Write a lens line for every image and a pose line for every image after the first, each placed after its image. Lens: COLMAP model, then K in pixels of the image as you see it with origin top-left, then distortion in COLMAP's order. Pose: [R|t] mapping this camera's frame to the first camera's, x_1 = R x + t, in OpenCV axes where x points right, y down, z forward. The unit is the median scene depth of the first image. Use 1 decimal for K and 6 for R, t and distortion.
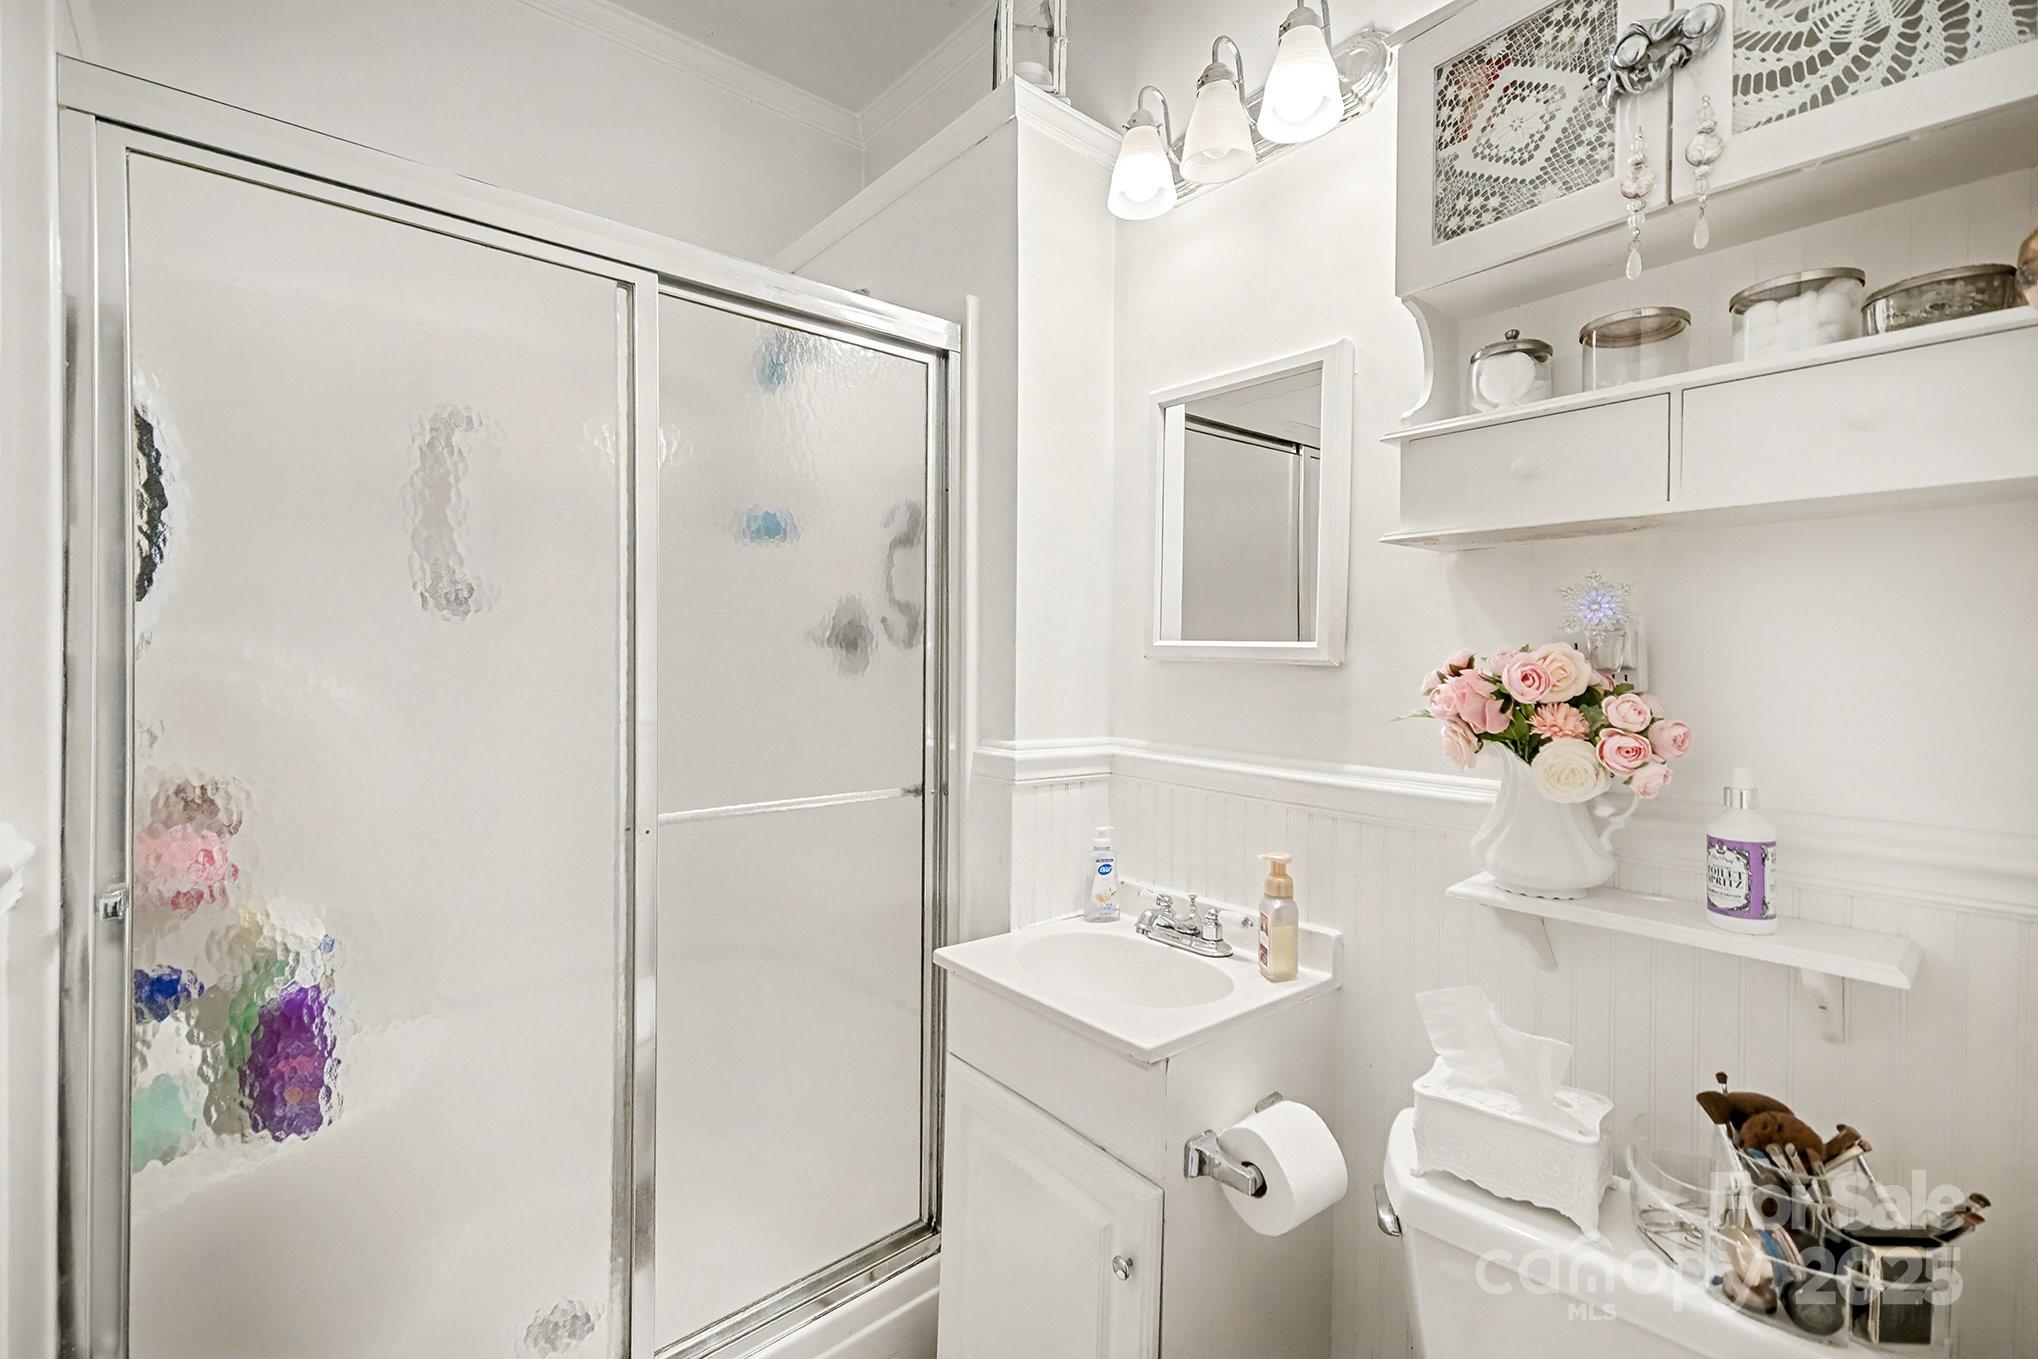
lens RADIAL K [[902.0, 0, 1022.9], [0, 902.0, 644.8], [0, 0, 1]] dist [0.000559, 0.000011]
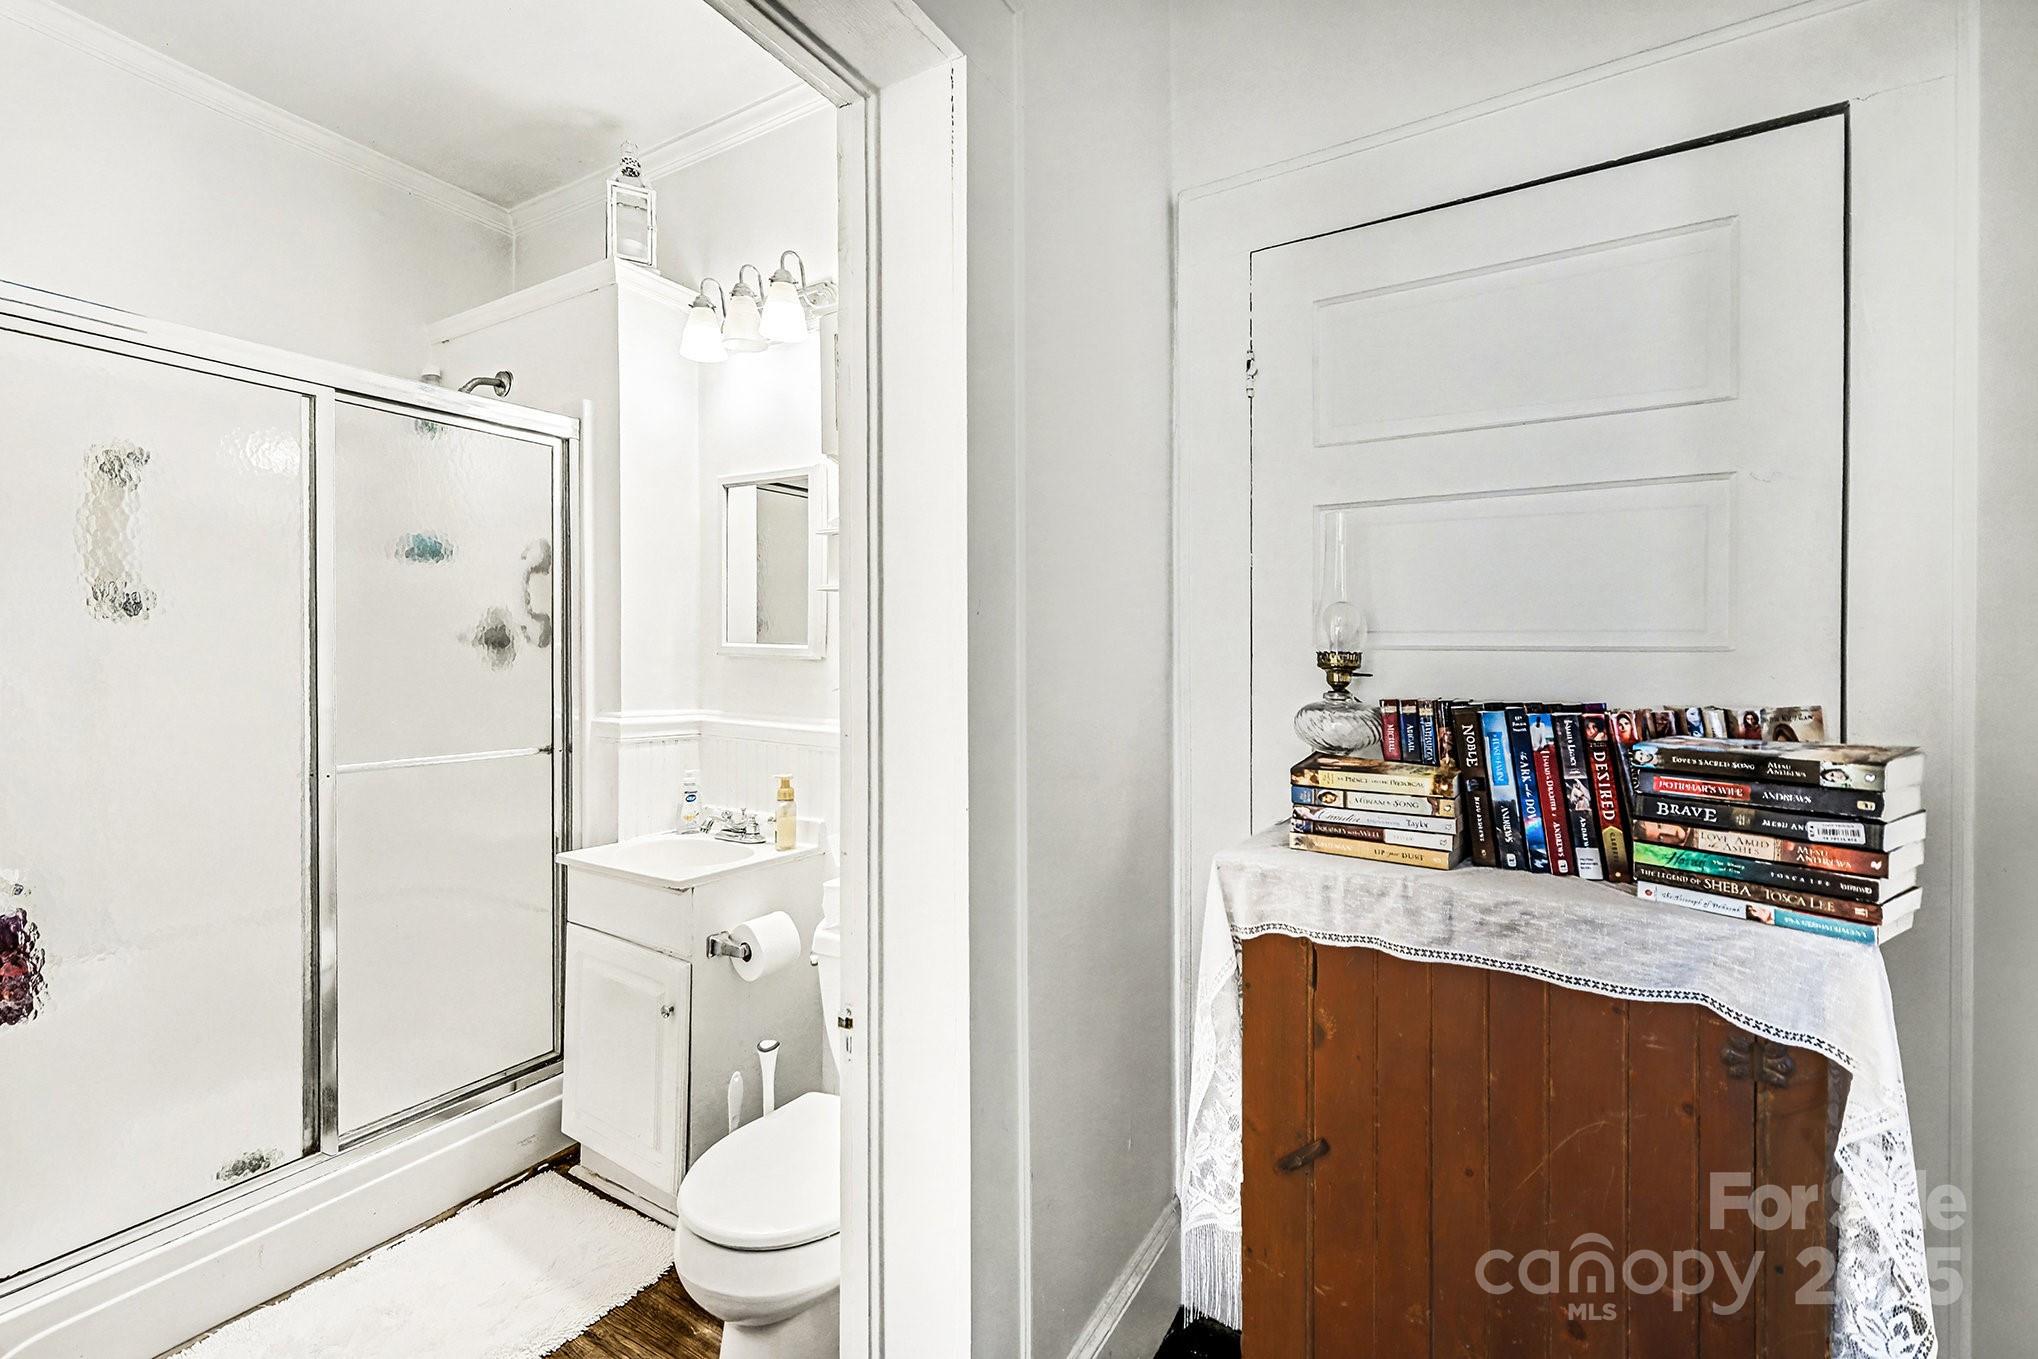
lens RADIAL K [[879.2, 0, 1013.1], [0, 879.2, 659.9], [0, 0, 1]] dist [-0.000608, -0.000038]
pose [[0.954847, -0.005743, 0.297043, 0.170897], [-0.000645, 0.999771, 0.021401, -0.008007], [-0.297098, -0.020627, 0.954624, -0.530195]]
